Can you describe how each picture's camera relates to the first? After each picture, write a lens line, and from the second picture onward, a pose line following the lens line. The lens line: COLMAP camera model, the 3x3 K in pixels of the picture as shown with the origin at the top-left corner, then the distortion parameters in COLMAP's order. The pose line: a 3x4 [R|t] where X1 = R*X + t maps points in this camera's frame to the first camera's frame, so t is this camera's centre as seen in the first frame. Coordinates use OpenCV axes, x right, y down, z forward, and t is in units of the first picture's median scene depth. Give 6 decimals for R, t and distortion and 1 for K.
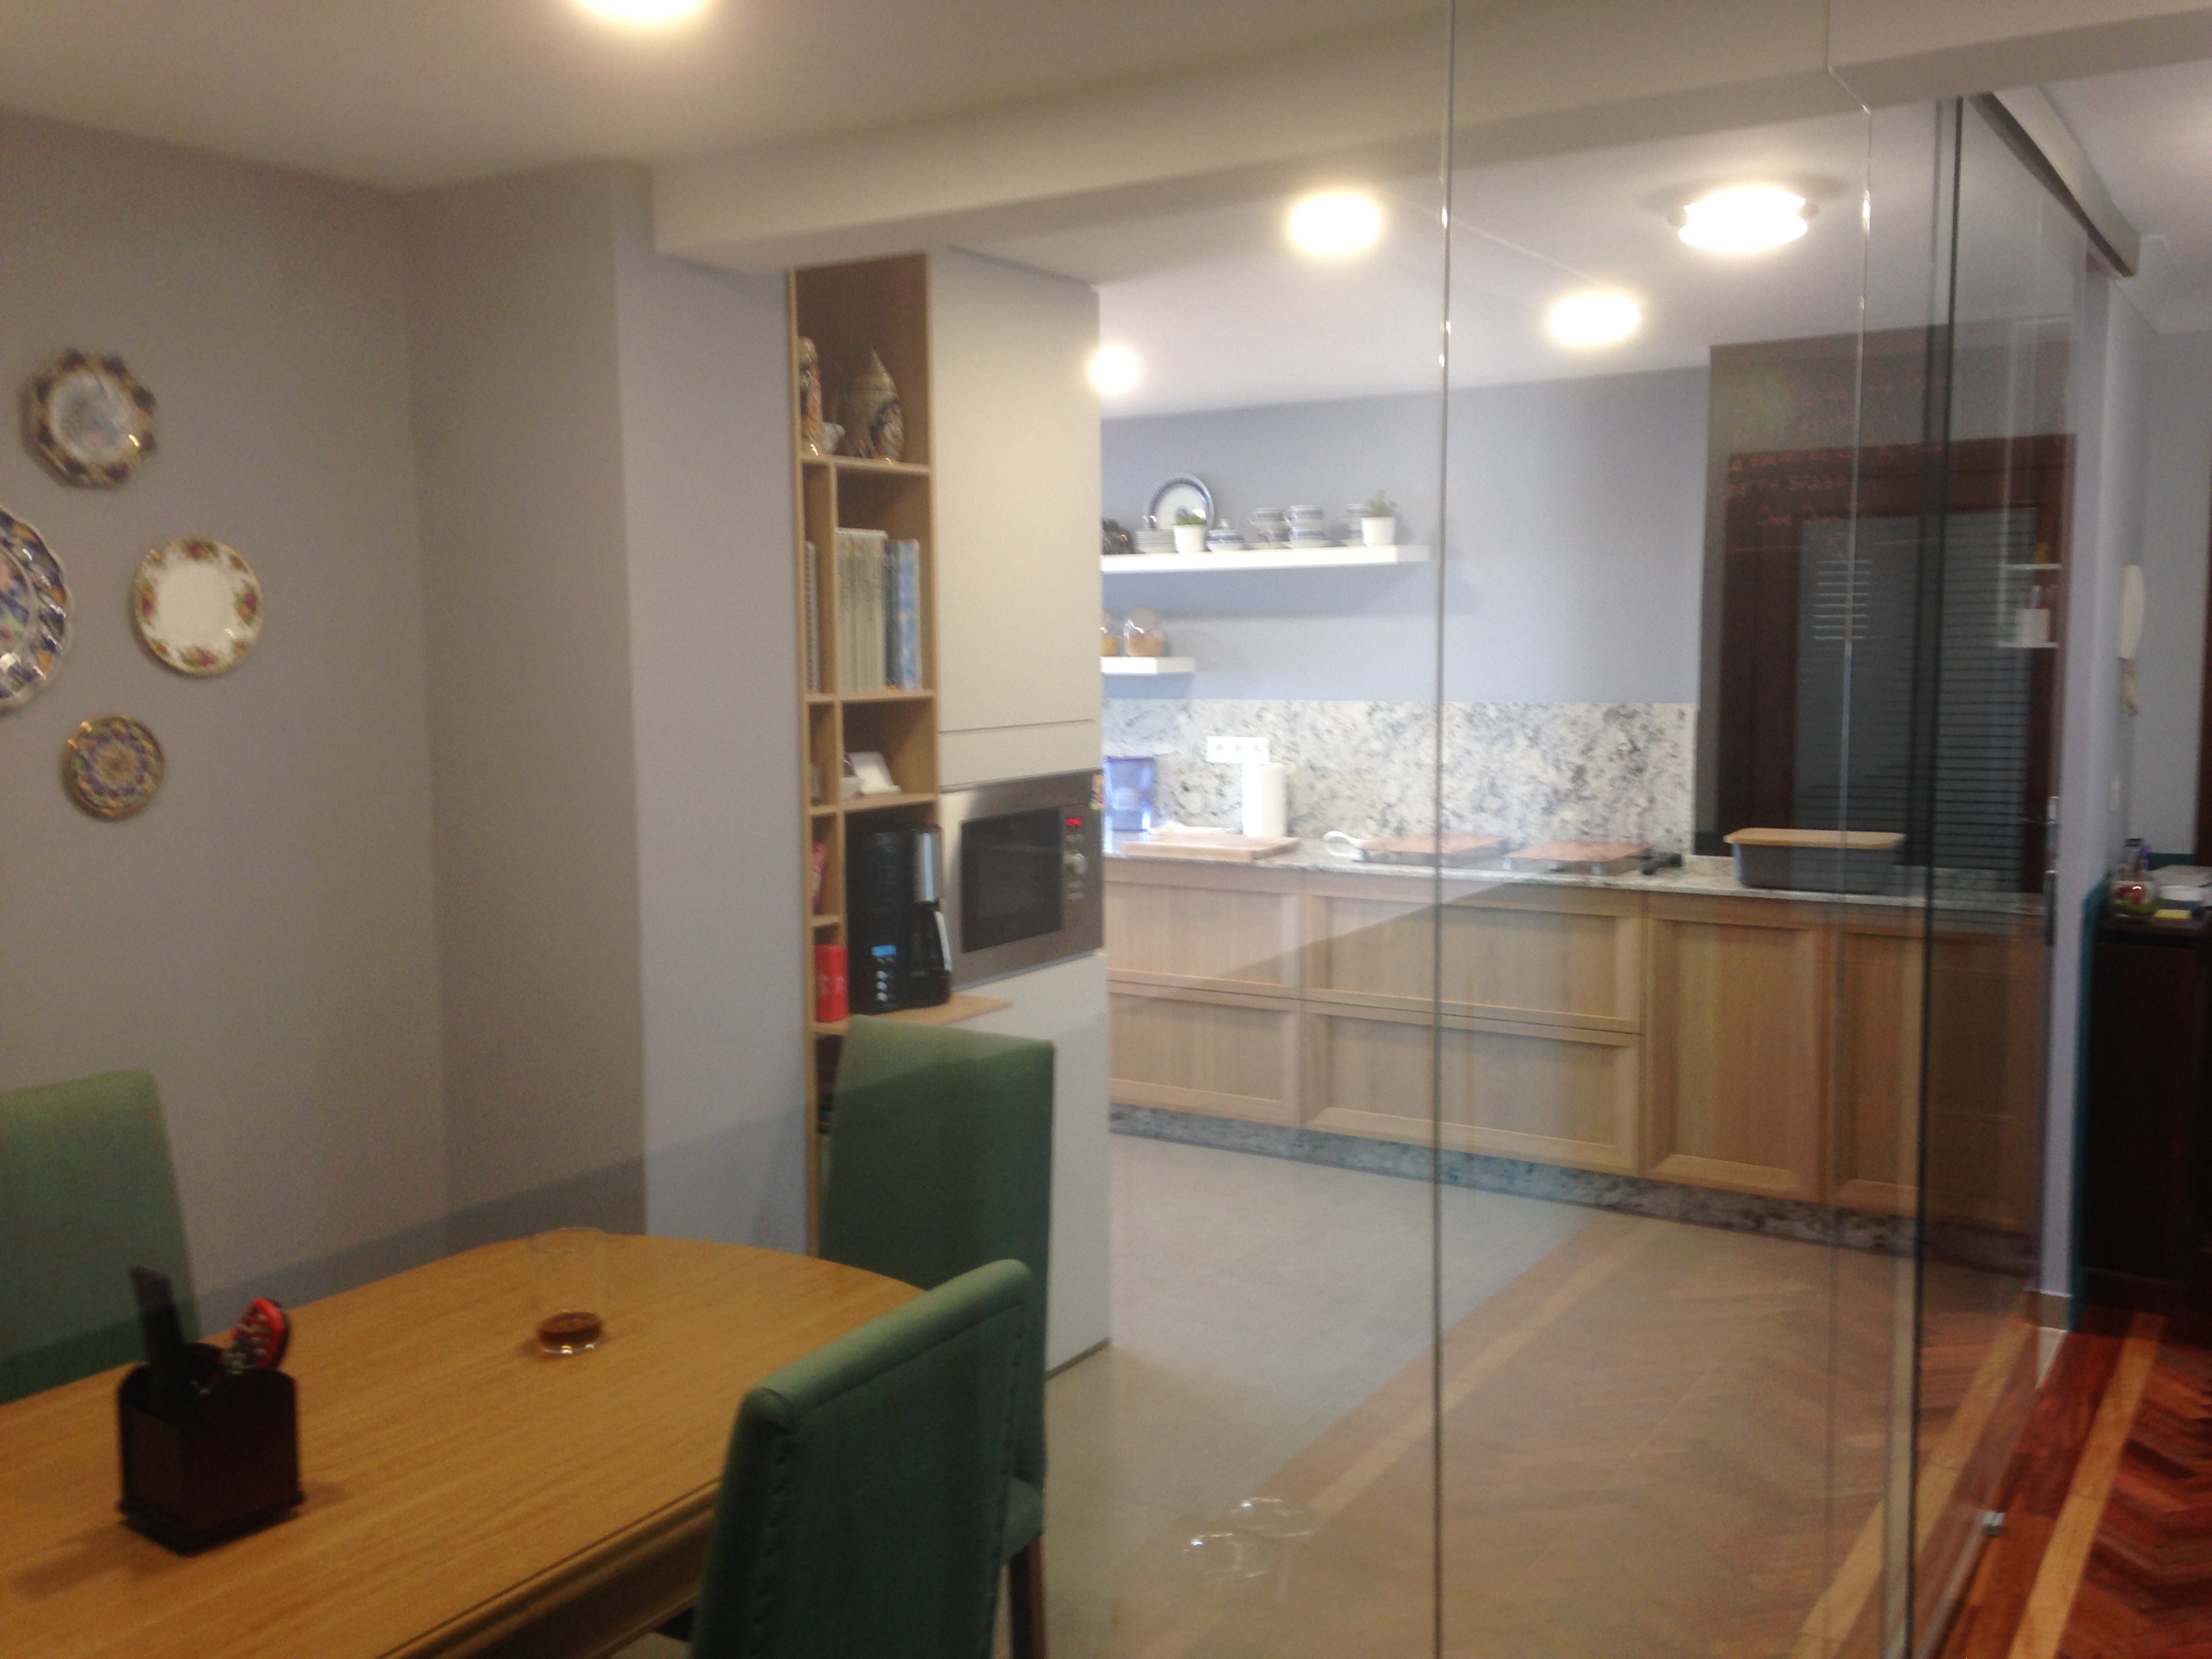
lens RADIAL K [[2025.3, 0, 1031.0], [0, 2025.3, 836.5], [0, 0, 1]] dist [0.126399, -0.103622]
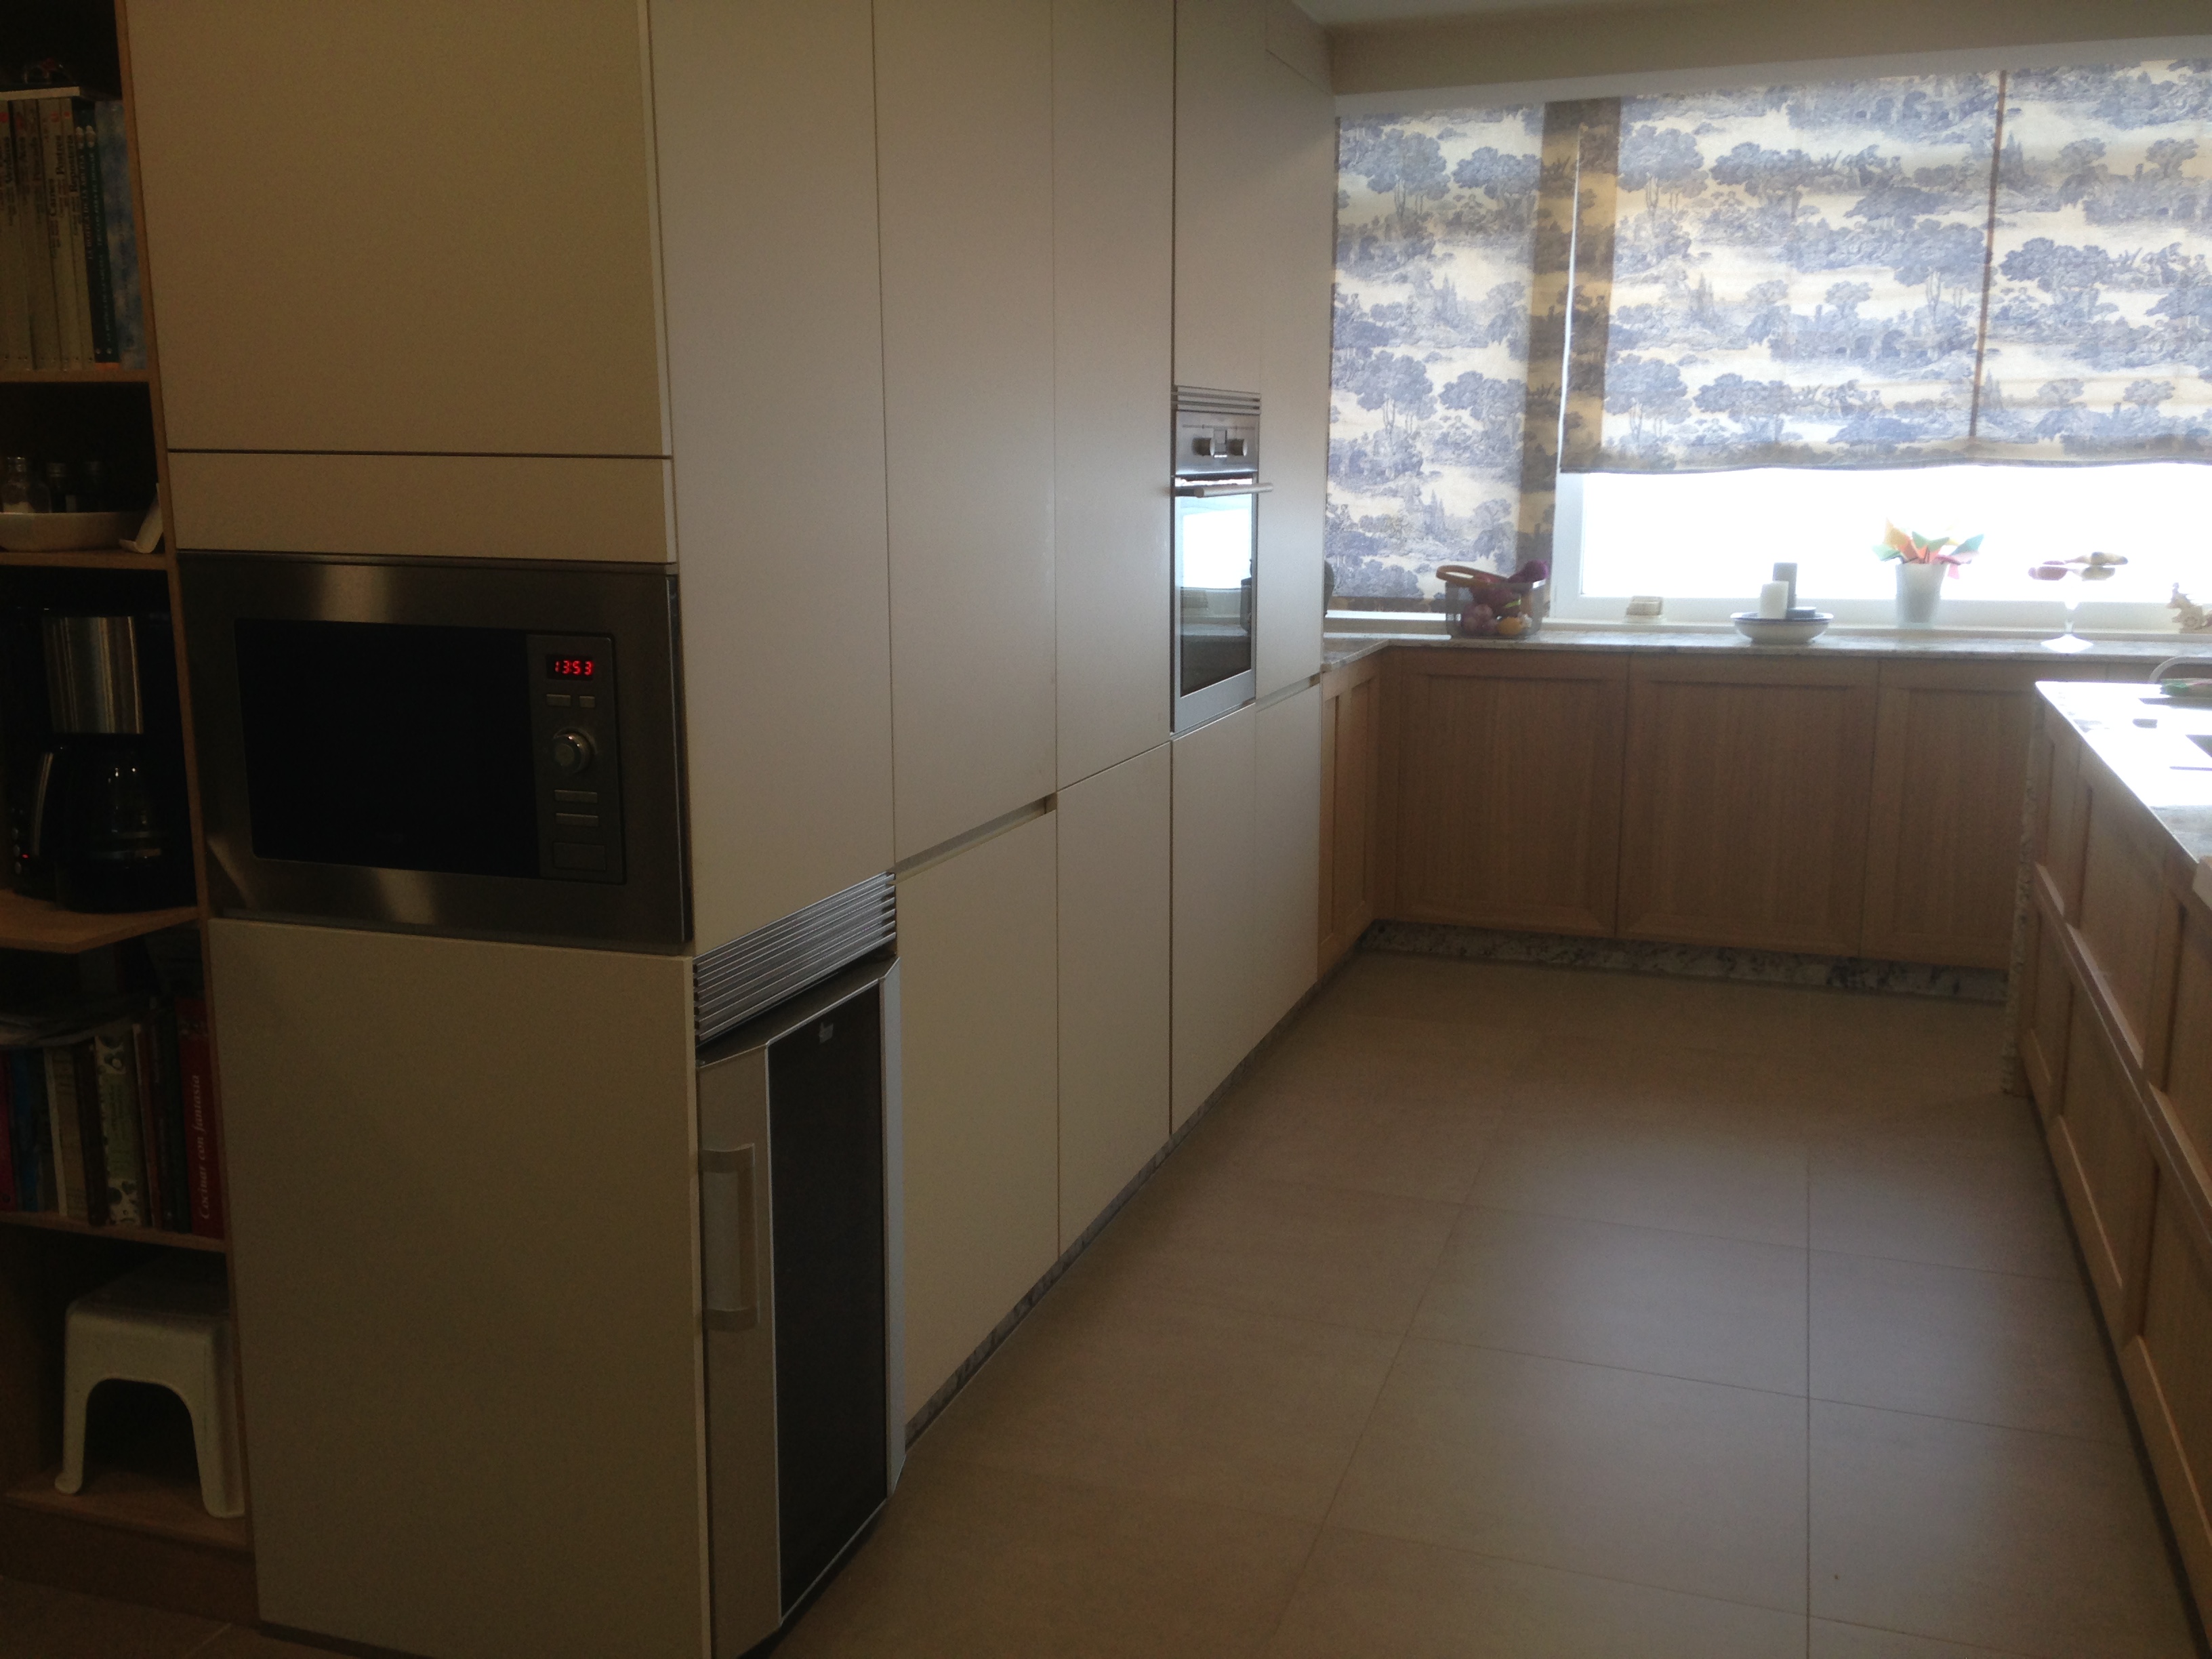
lens RADIAL K [[2025.3, 0, 1118.5], [0, 2025.3, 840.6], [0, 0, 1]] dist [0.126399, -0.103622]
pose [[0.240946, 0.172486, -0.955088, 0.380225], [-0.104861, 0.982947, 0.151063, -0.038481], [0.964857, 0.063754, 0.254925, 0.729616]]
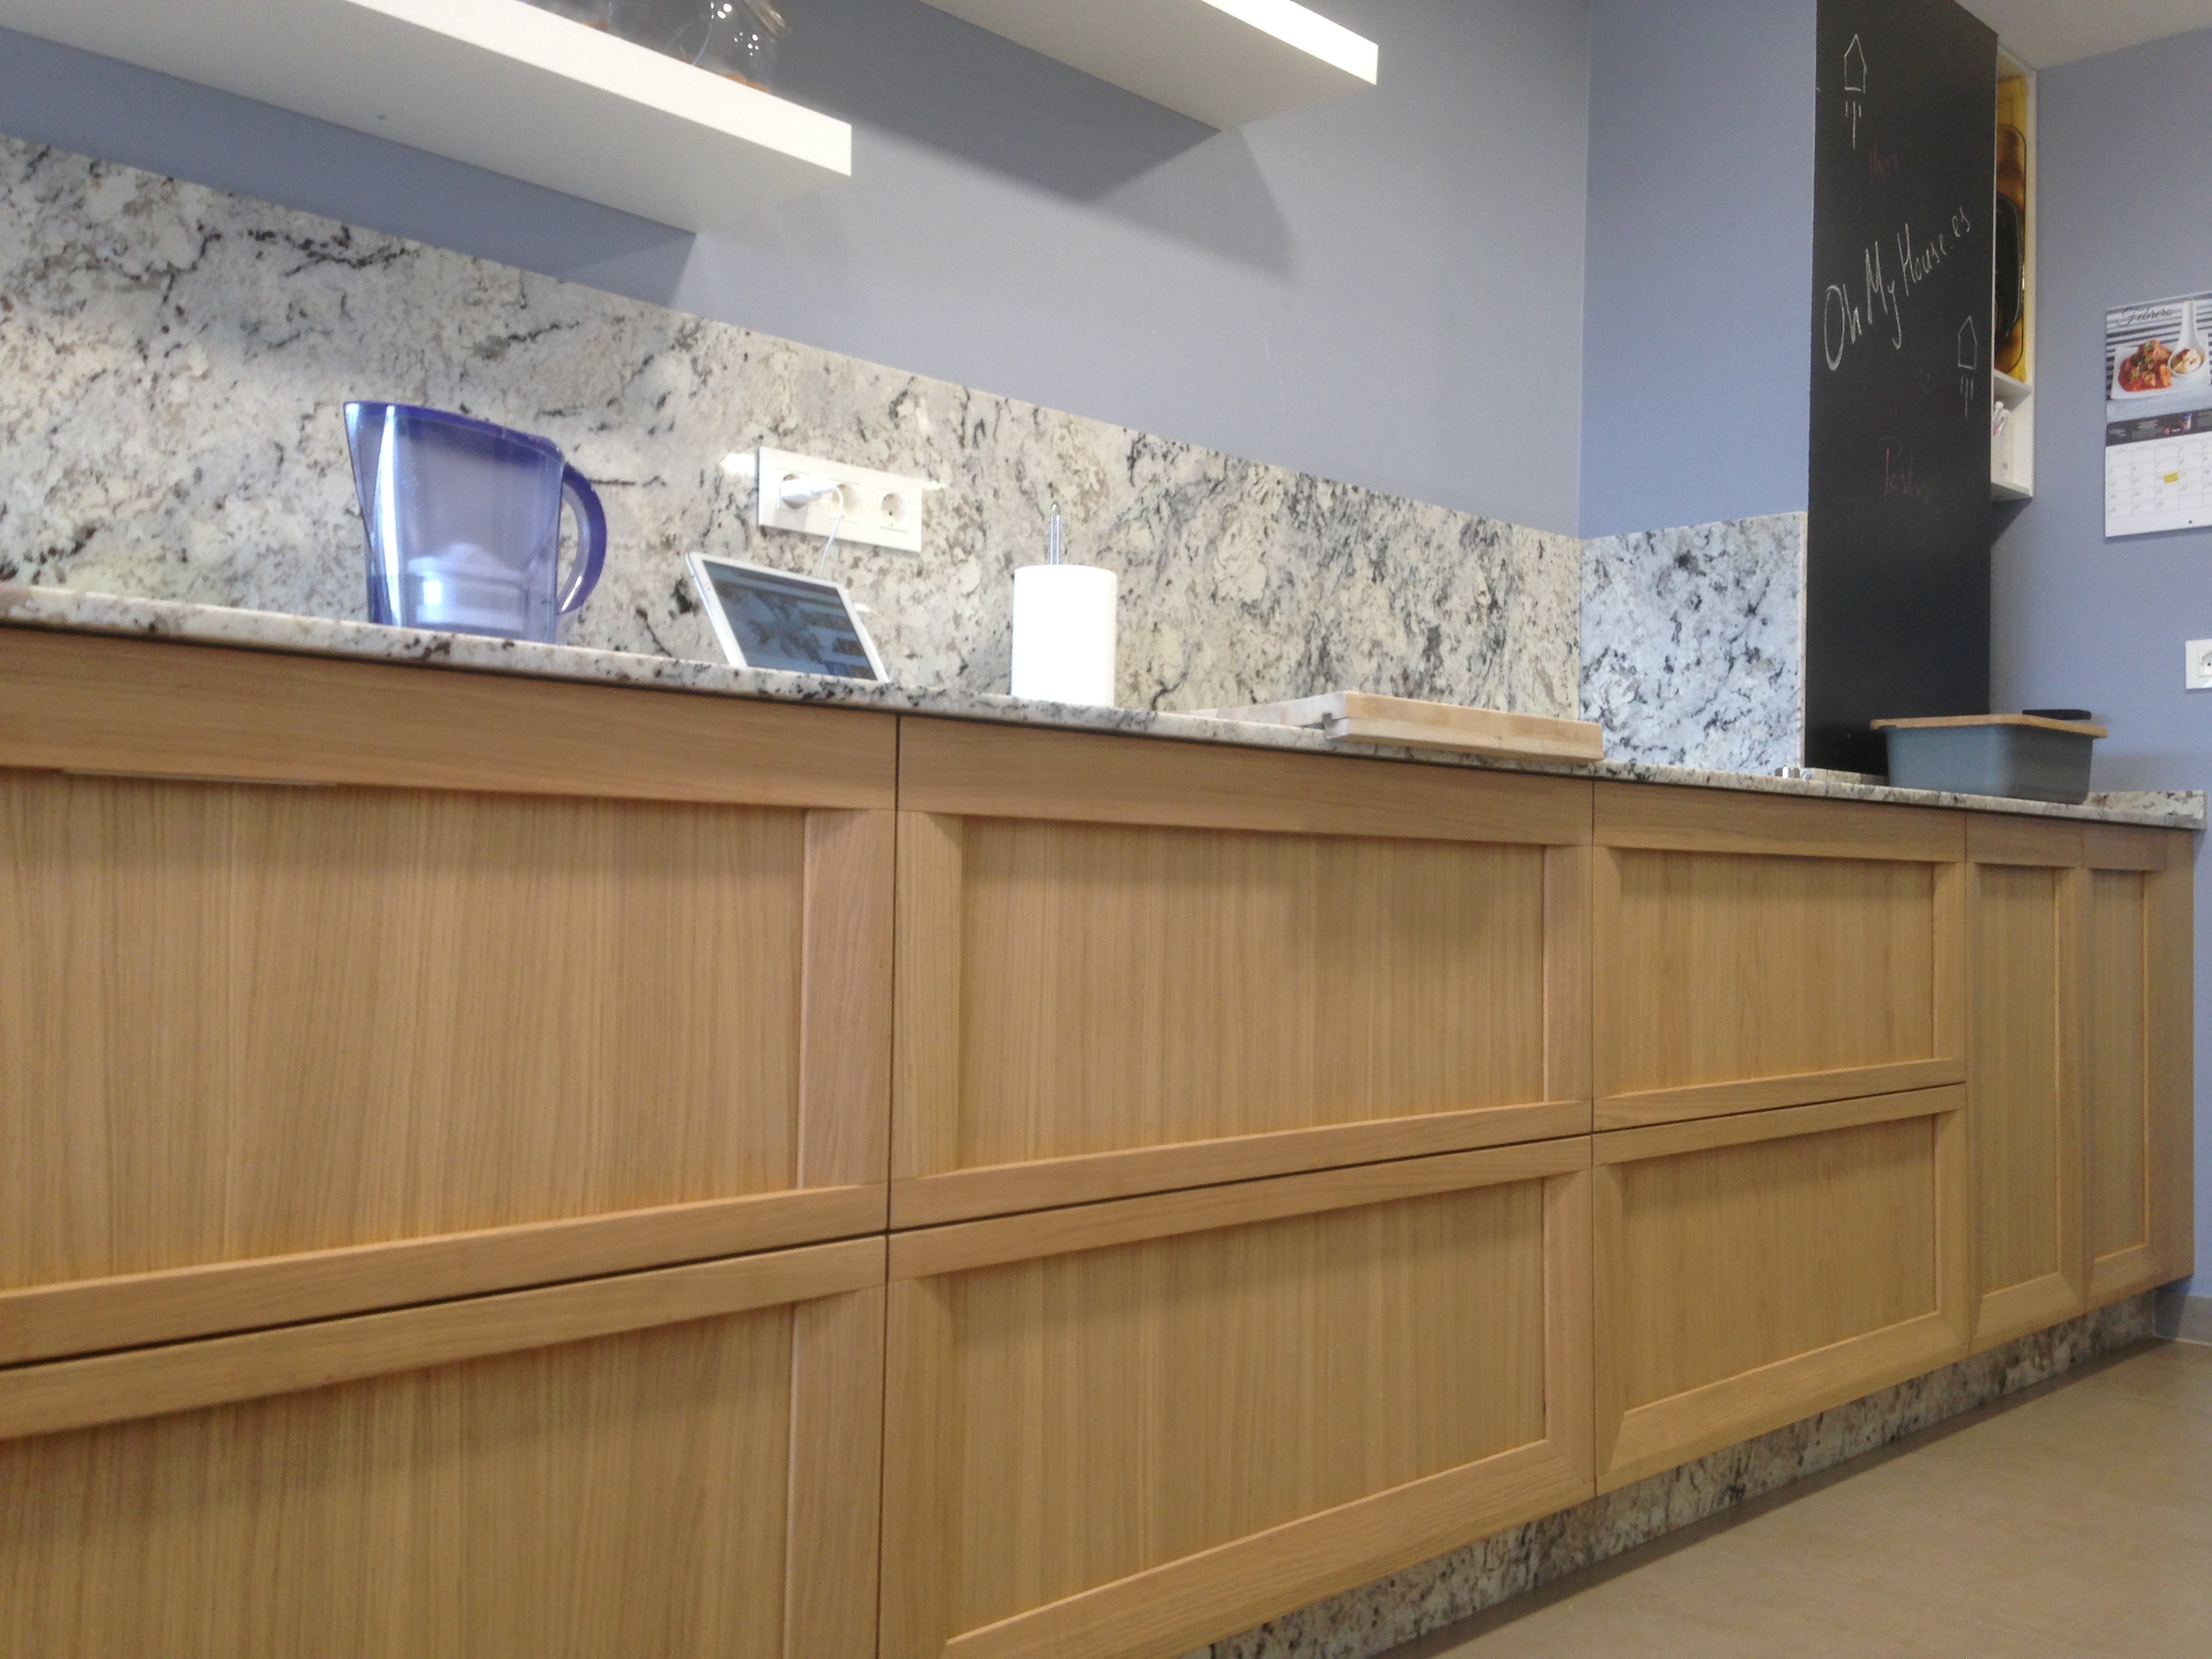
lens RADIAL K [[2025.3, 0, 1113.8], [0, 2025.3, 838.7], [0, 0, 1]] dist [0.126399, -0.103622]
pose [[0.166337, 0.043038, 0.985129, -0.249601], [0.087820, 0.994431, -0.058273, 0.041560], [-0.982151, 0.096206, 0.161631, 1.022967]]
